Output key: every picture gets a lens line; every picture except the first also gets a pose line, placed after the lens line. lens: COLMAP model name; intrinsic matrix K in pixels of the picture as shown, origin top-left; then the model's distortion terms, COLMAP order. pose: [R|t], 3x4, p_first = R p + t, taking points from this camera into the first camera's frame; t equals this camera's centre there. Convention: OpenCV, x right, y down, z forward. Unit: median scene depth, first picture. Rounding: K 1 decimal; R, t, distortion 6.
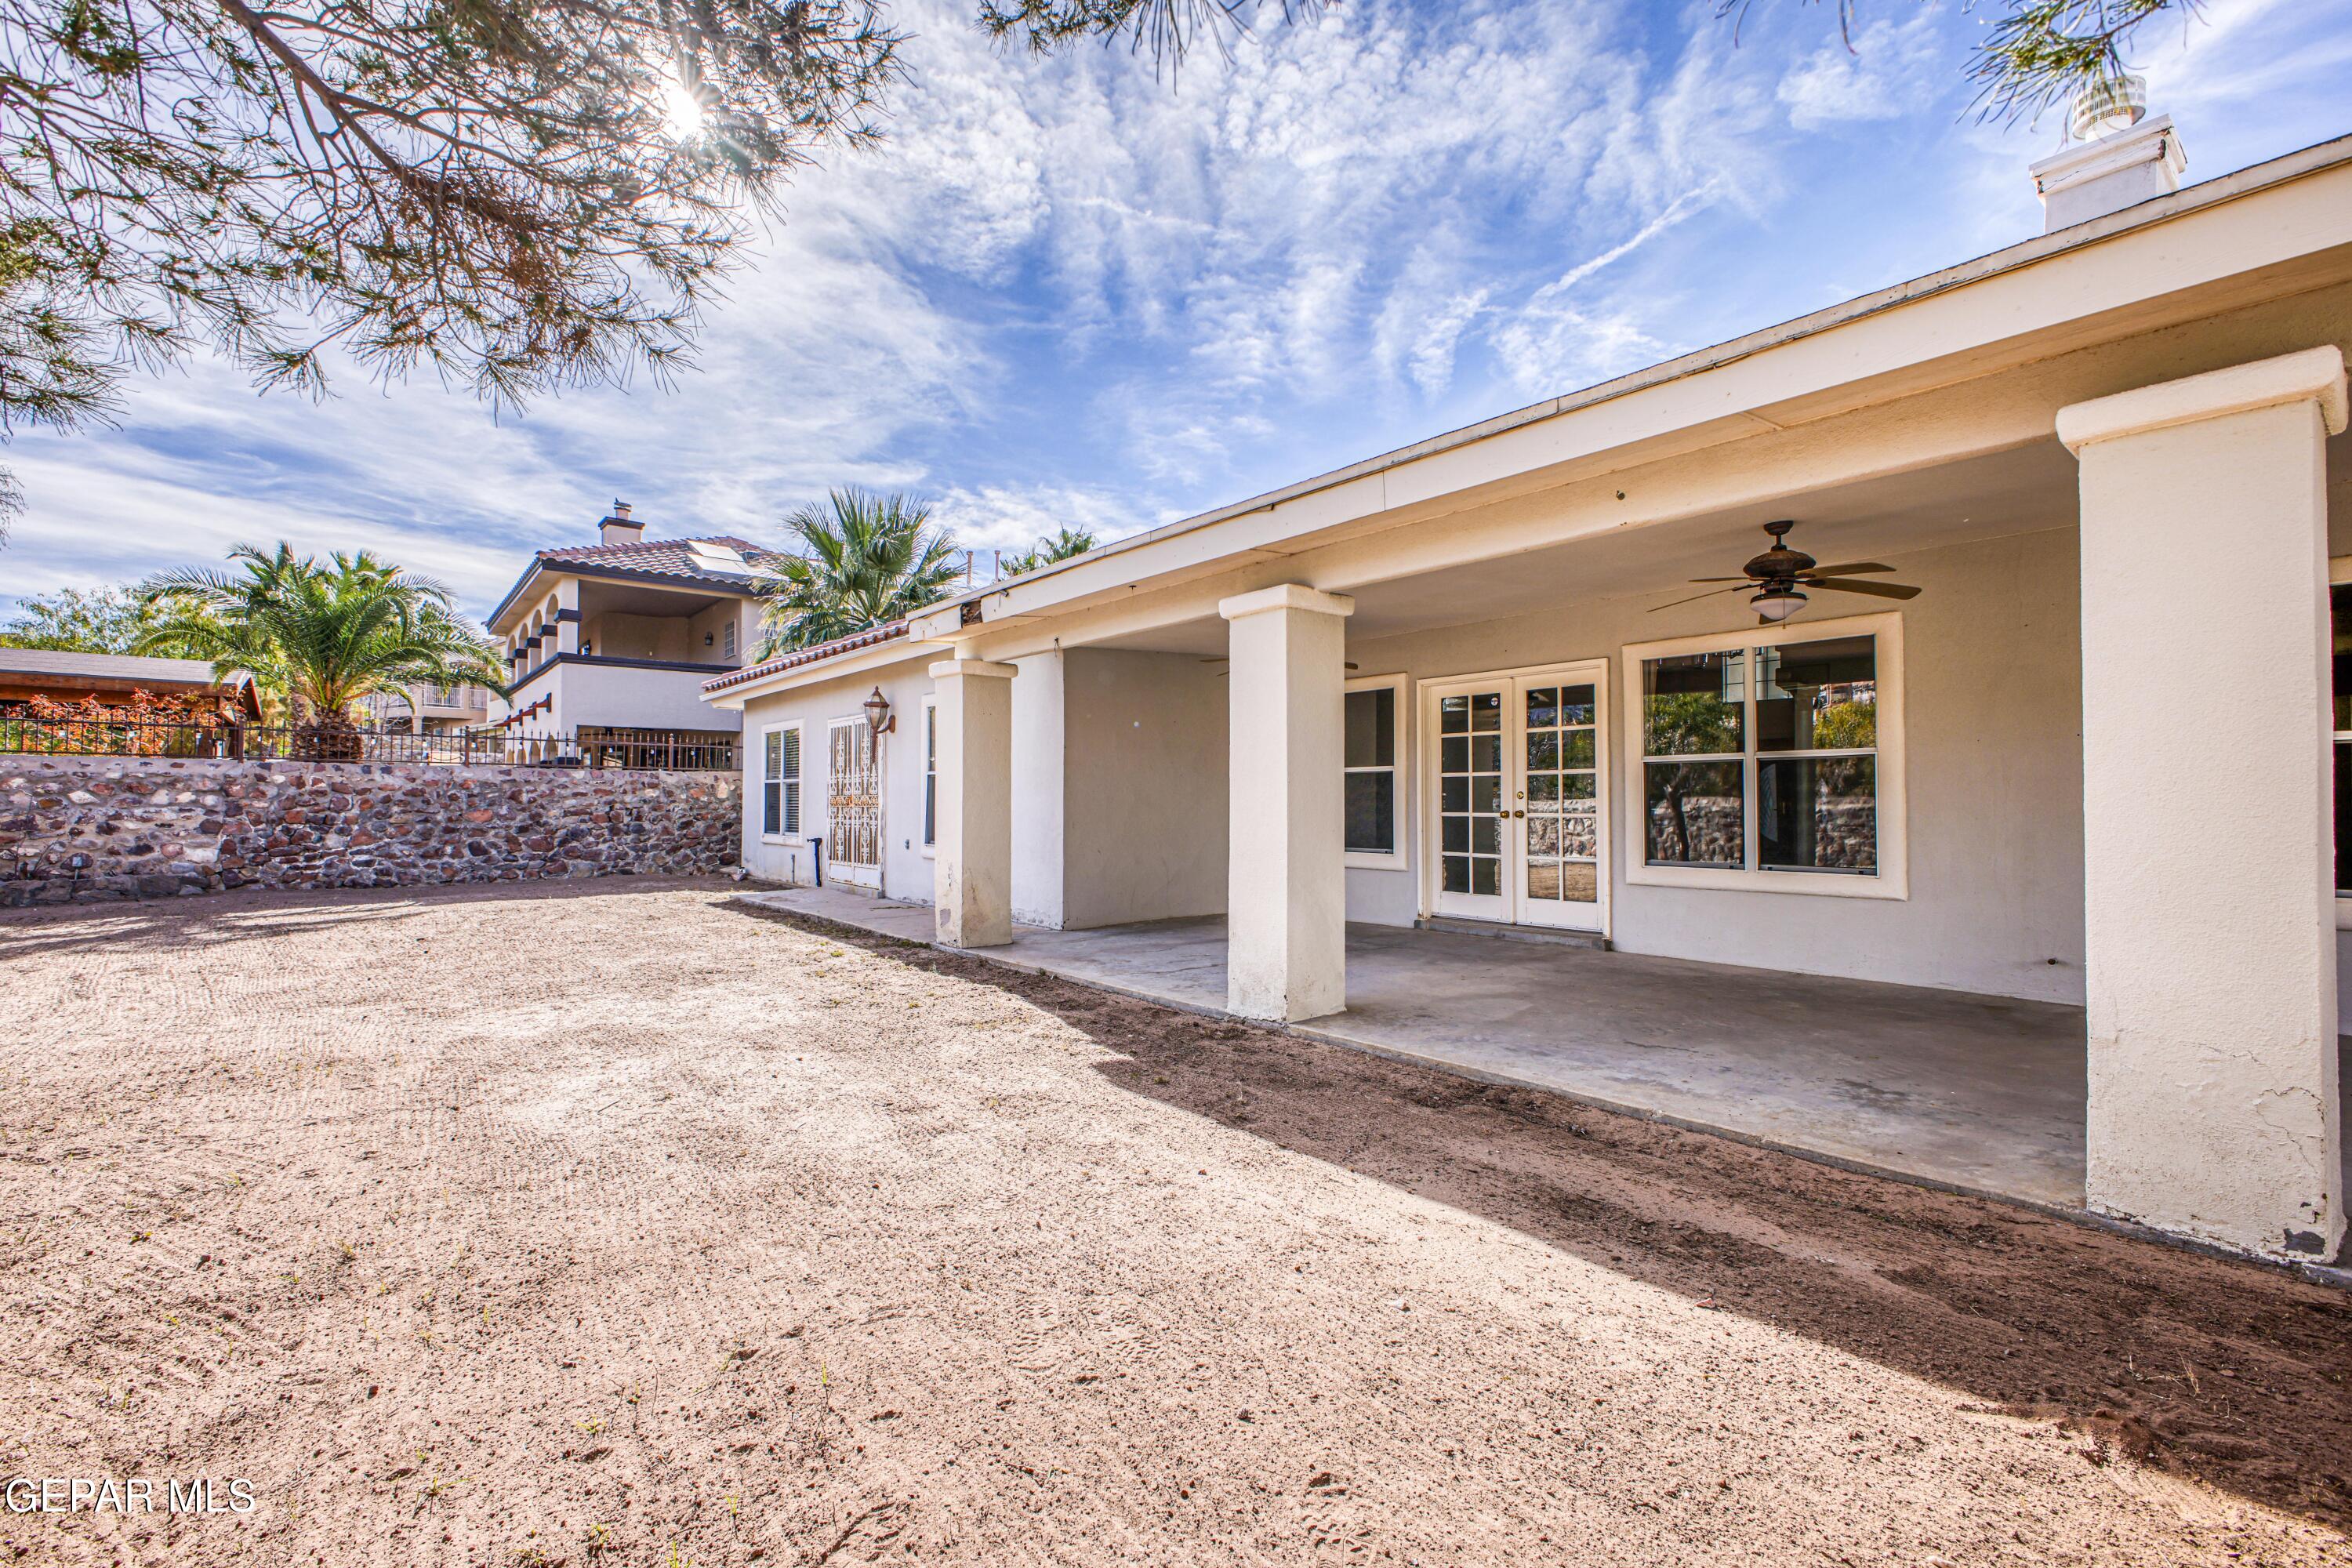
lens RADIAL K [[1039.9, 0, 1176.0], [0, 1039.9, 784.0], [0, 0, 1]] dist [-0.001634, -0.000018]
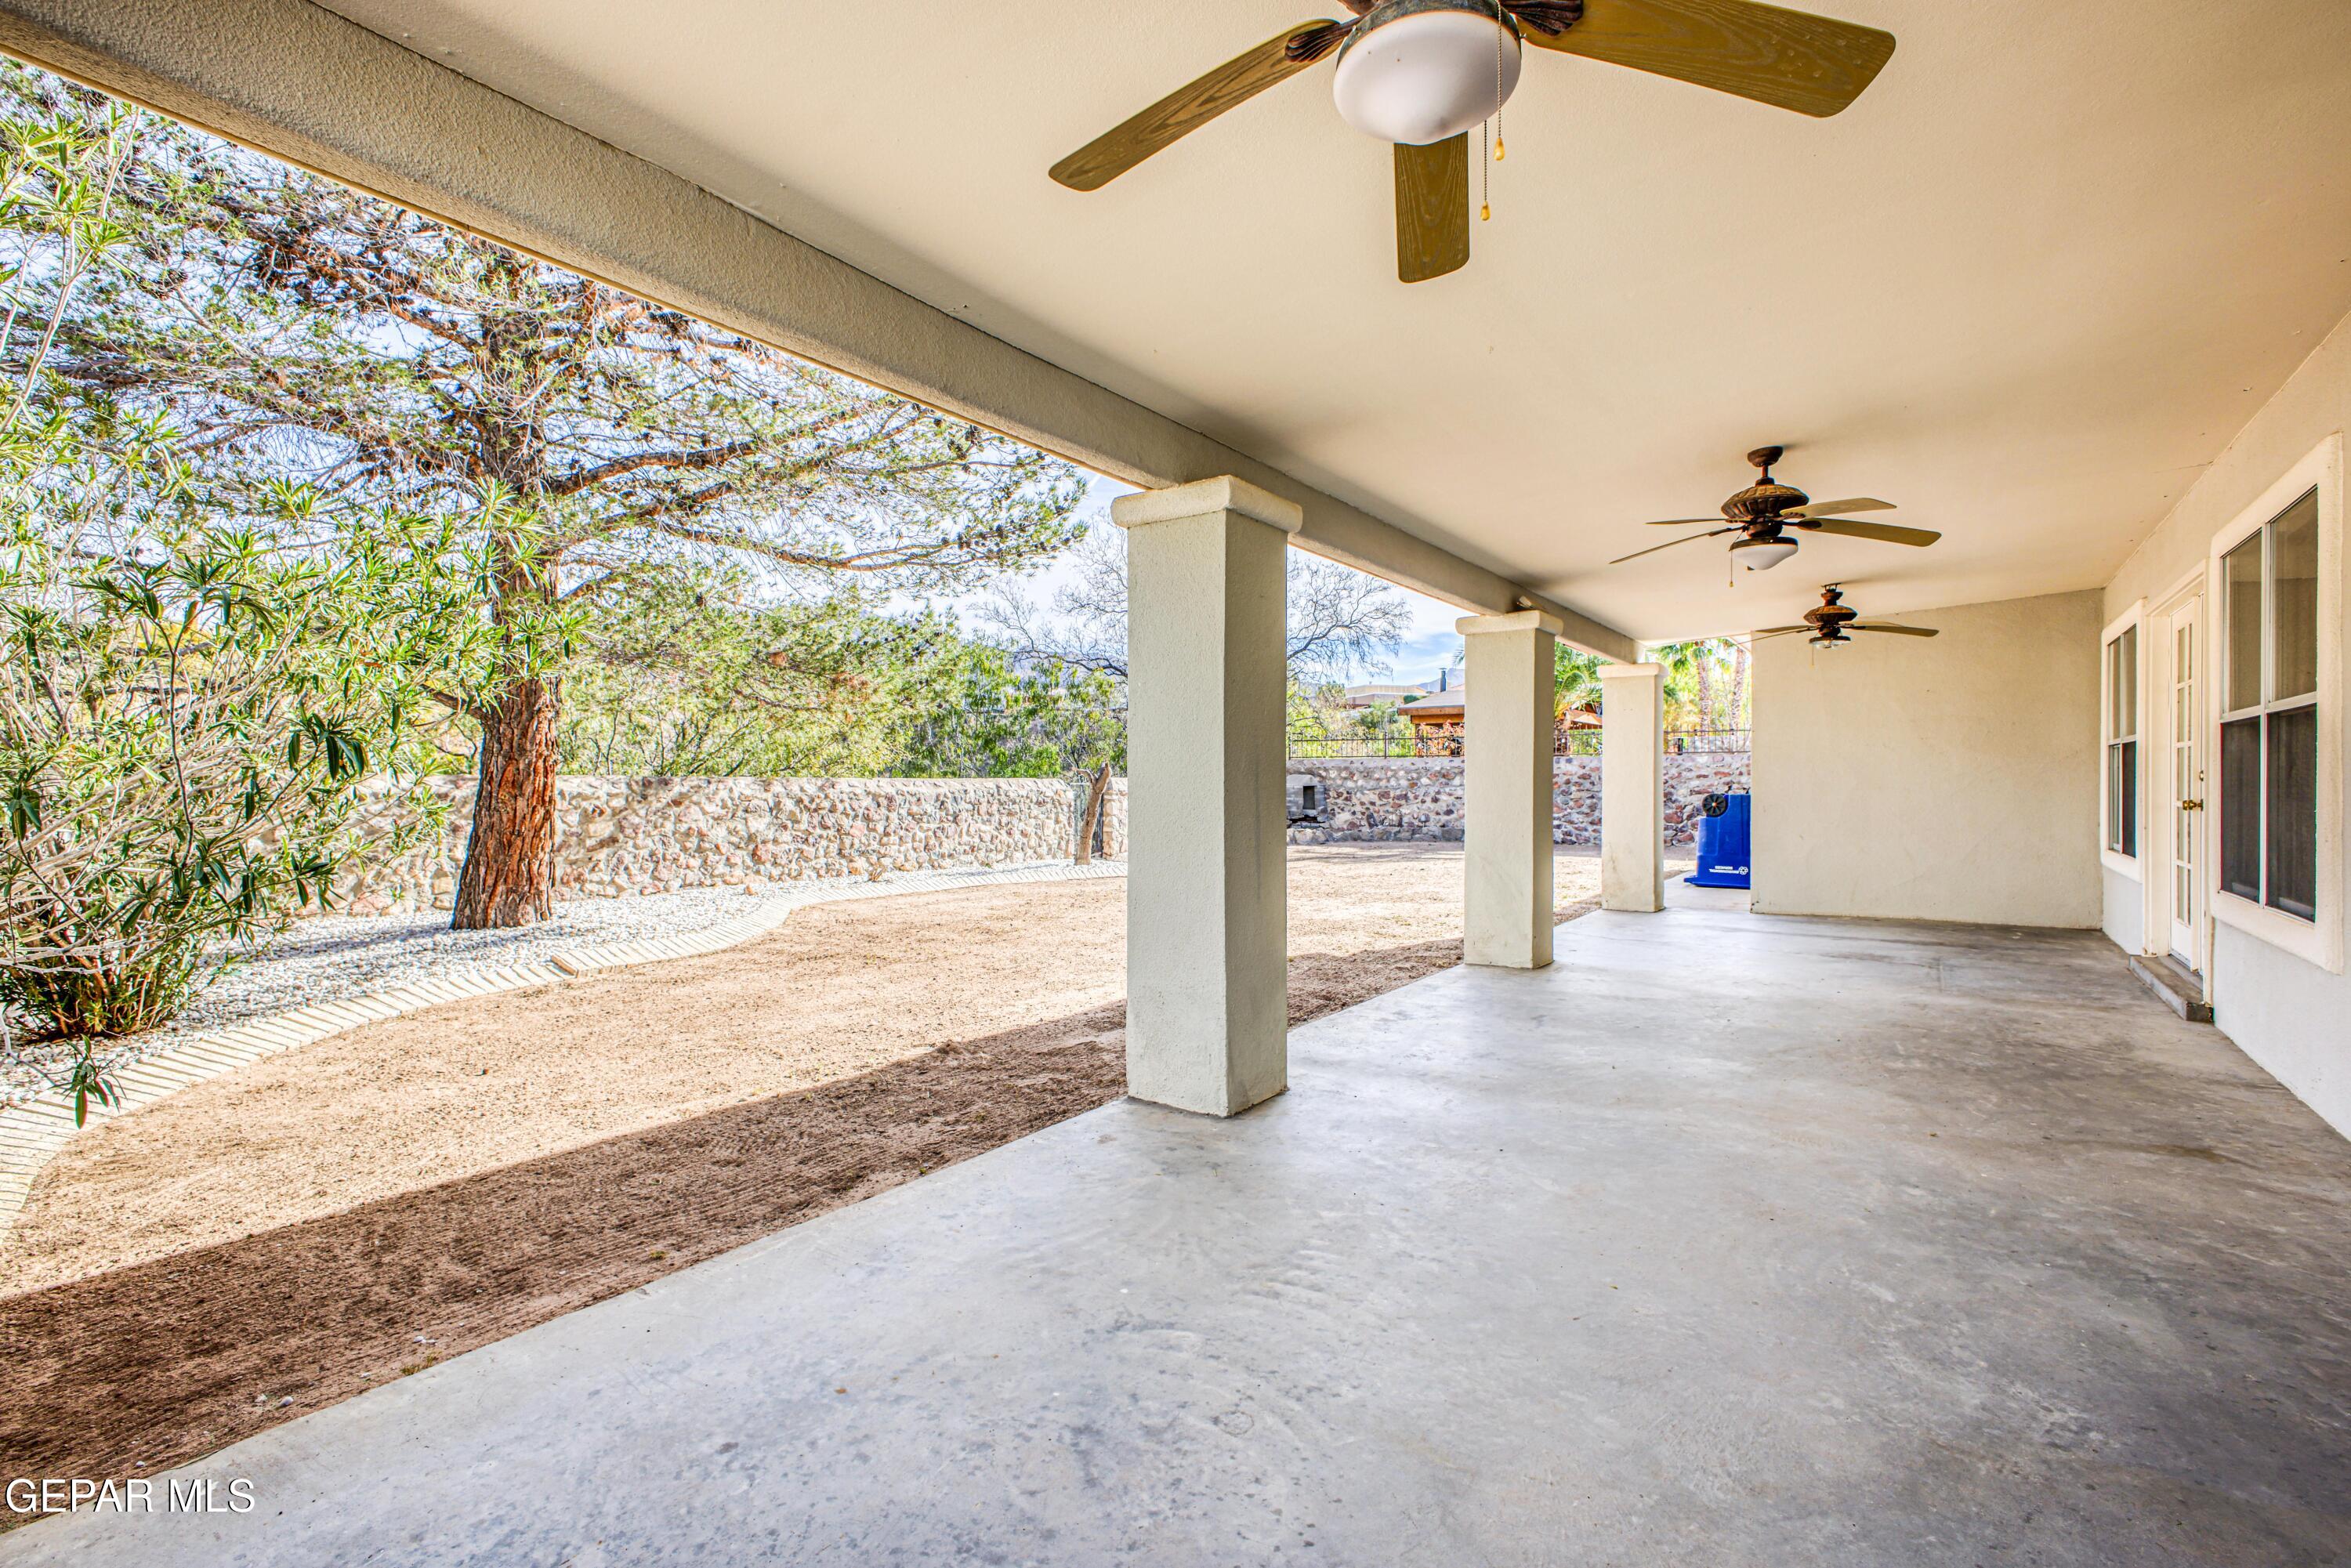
lens RADIAL K [[1045.5, 0, 1169.2], [0, 1045.5, 783.3], [0, 0, 1]] dist [0.010293, -0.000228]
pose [[0.249680, -0.001587, -0.968327, 0.512388], [0.023087, 0.999724, 0.004314, -0.001377], [0.968053, -0.023432, 0.249648, 0.136865]]
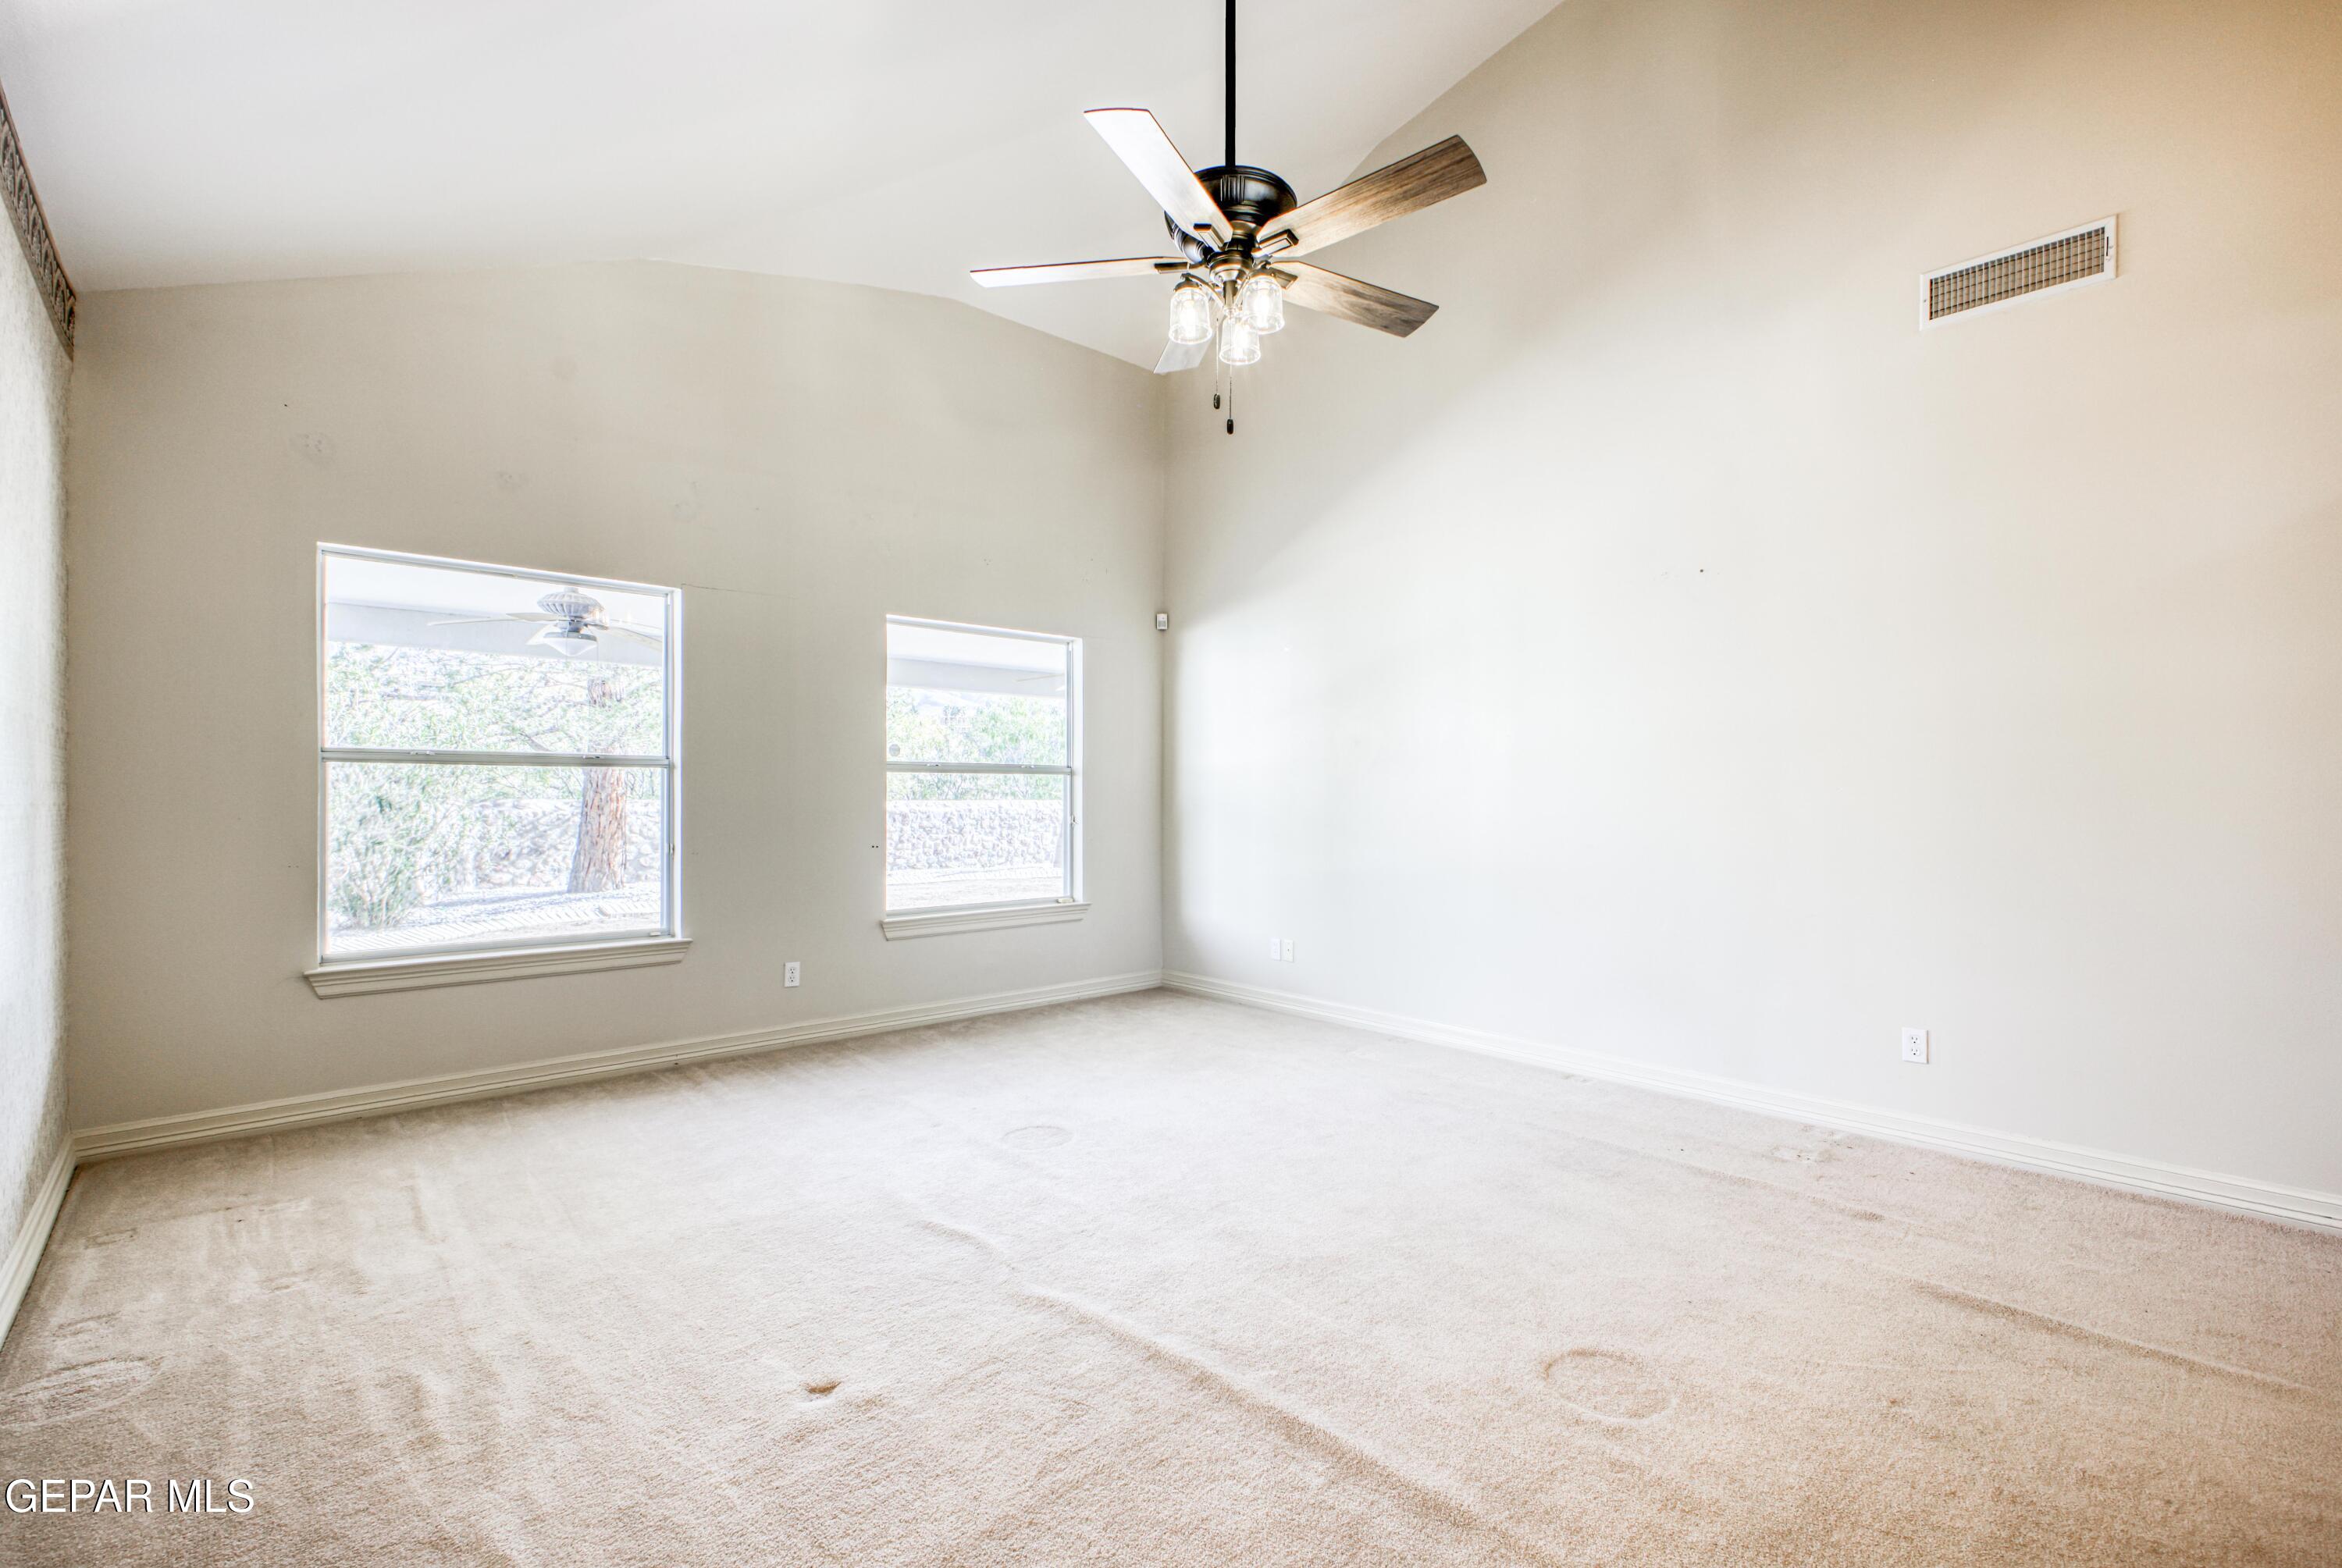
lens RADIAL K [[1041.5, 0, 1164.7], [0, 1041.5, 783.3], [0, 0, 1]] dist [0.010293, -0.000228]
pose [[0.034011, -0.015065, -0.999308, 0.841087], [0.020692, 0.999683, -0.014366, -0.004140], [0.999207, -0.020189, 0.034312, 0.416338]]
